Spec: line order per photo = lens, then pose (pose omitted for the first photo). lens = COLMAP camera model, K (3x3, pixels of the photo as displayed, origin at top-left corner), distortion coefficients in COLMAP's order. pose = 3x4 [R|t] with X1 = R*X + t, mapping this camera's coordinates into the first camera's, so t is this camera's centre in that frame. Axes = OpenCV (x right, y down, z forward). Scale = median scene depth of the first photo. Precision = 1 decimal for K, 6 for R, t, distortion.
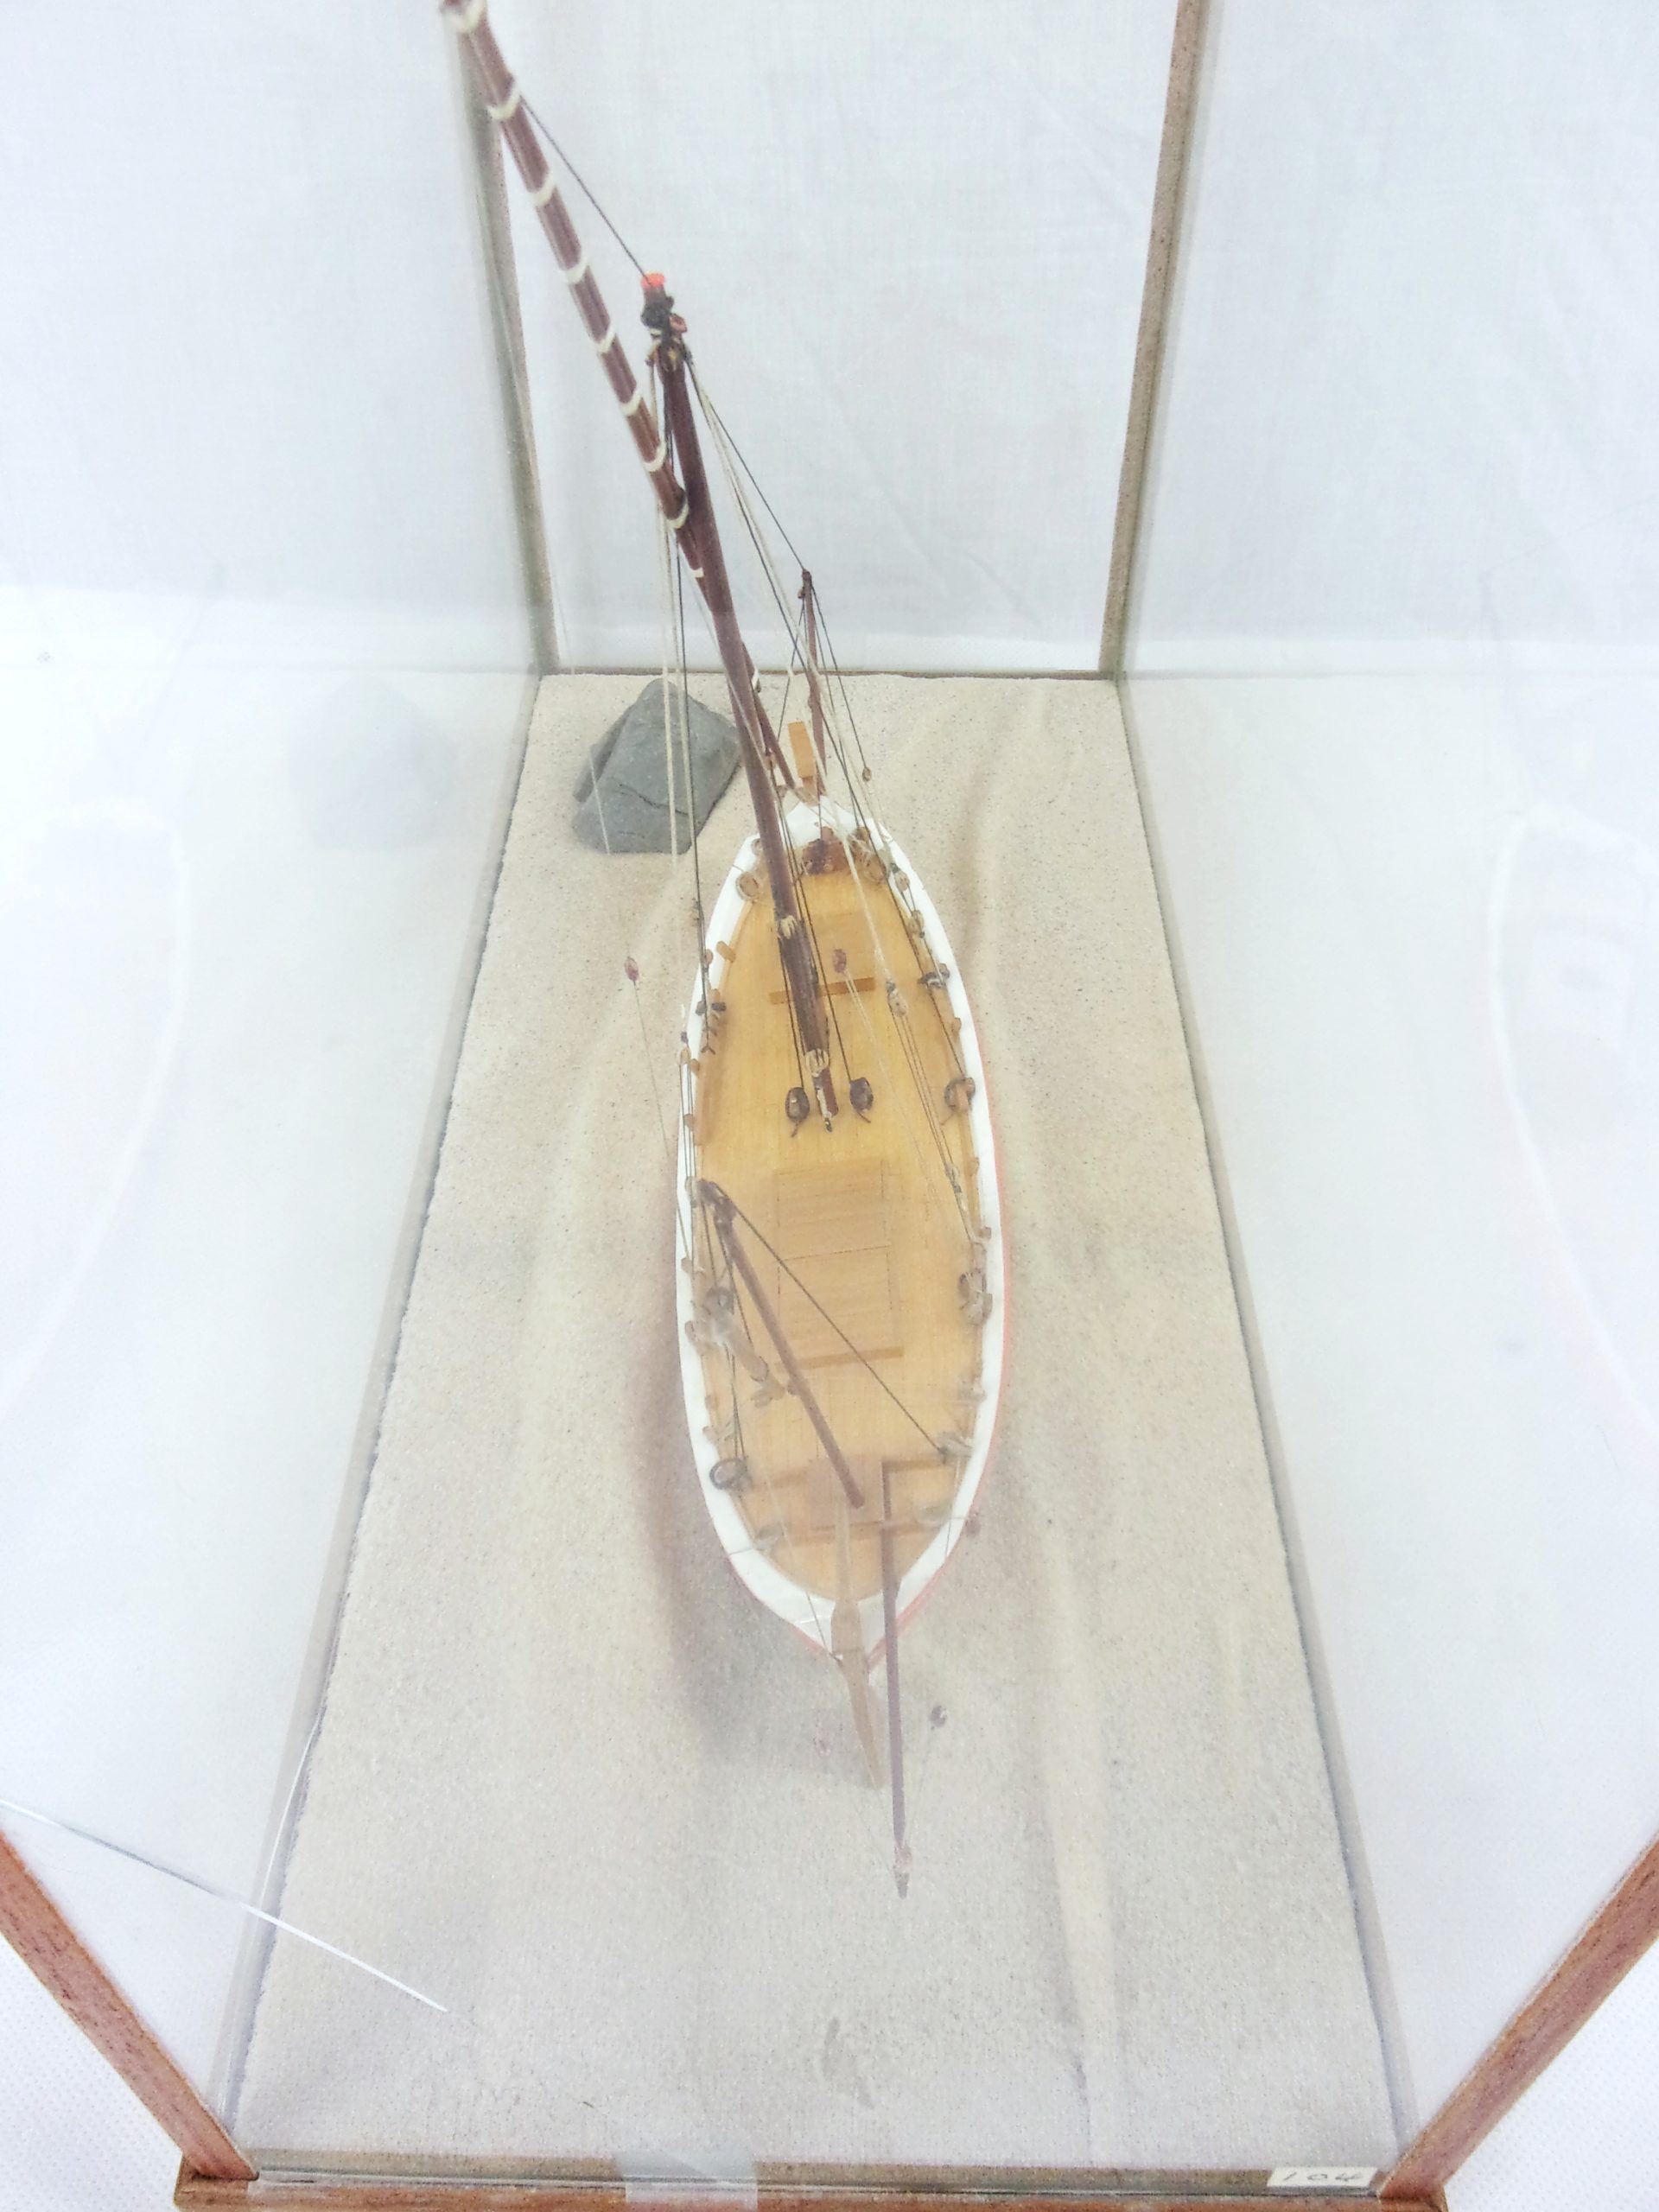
lens RADIAL K [[1745.8, 0, 829.5], [0, 1745.8, 1106.0], [0, 0, 1]] dist [0.014139, -0.026228]
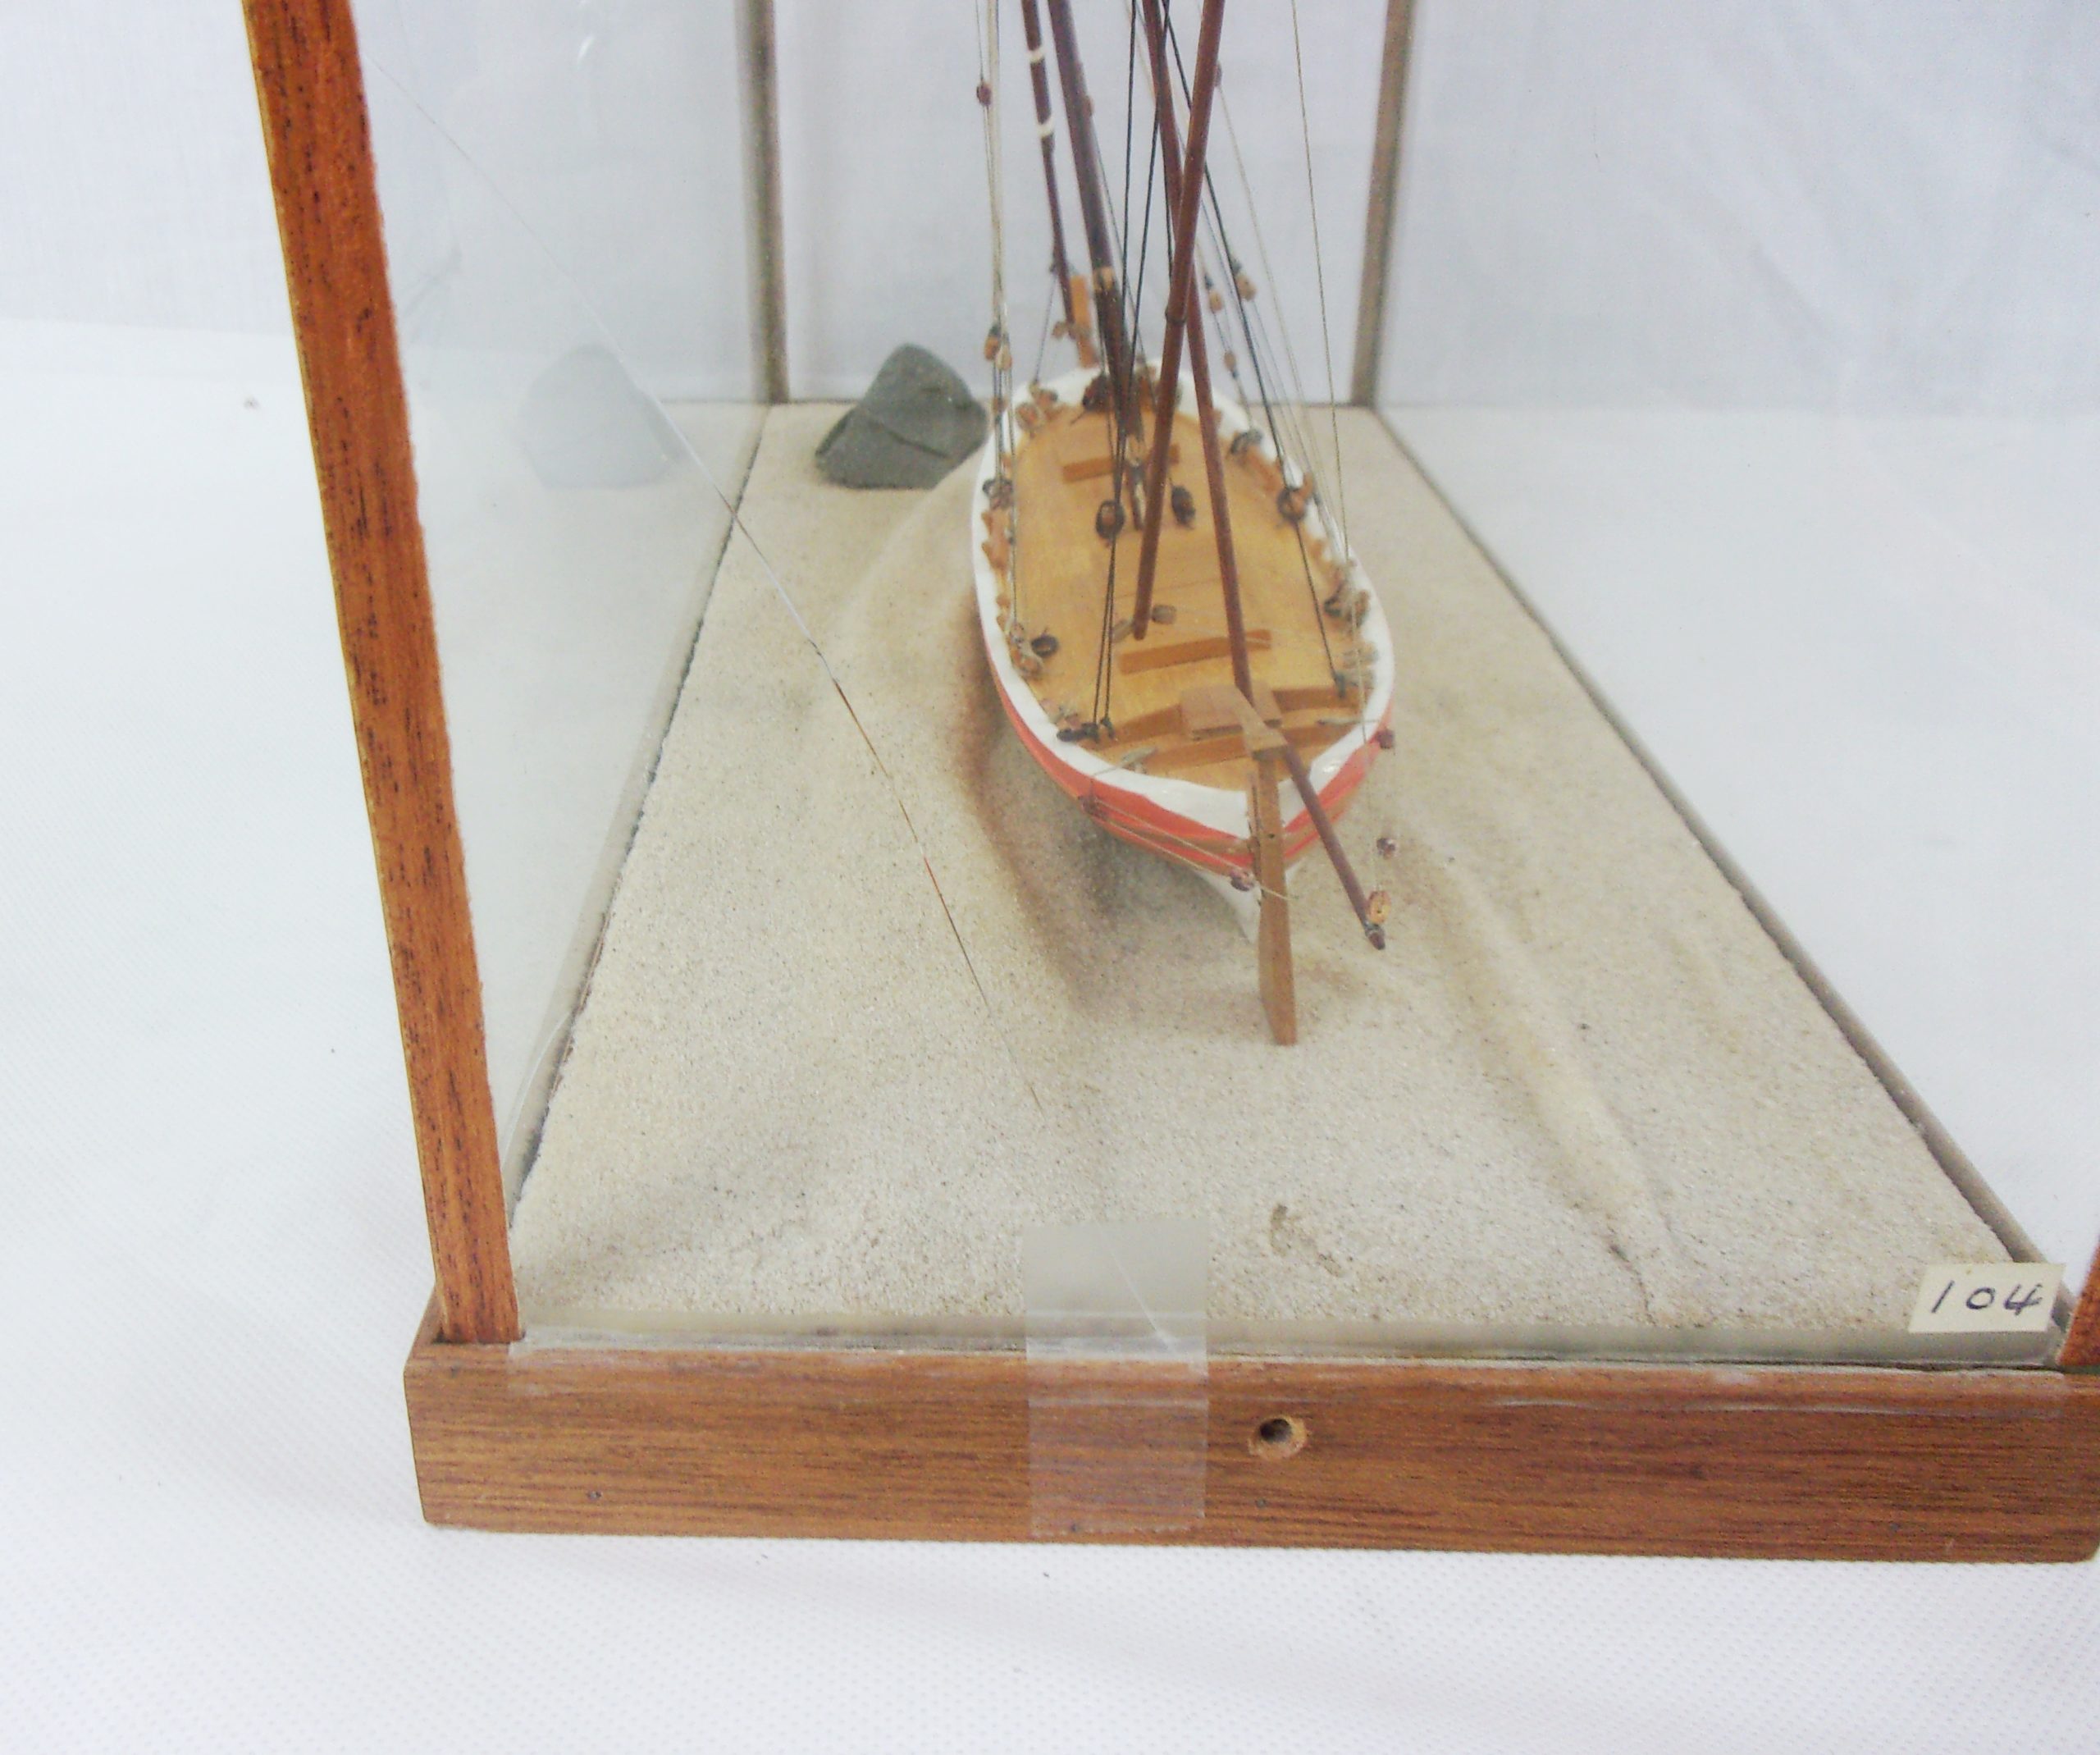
lens RADIAL K [[1850.8, 0, 975.2], [0, 1850.8, 877.3], [0, 0, 1]] dist [0.026978, -0.008133]
pose [[0.999960, -0.007875, 0.004174, -0.112634], [0.008685, 0.966101, -0.258018, 0.507025], [-0.002001, 0.258044, 0.966131, 0.159576]]
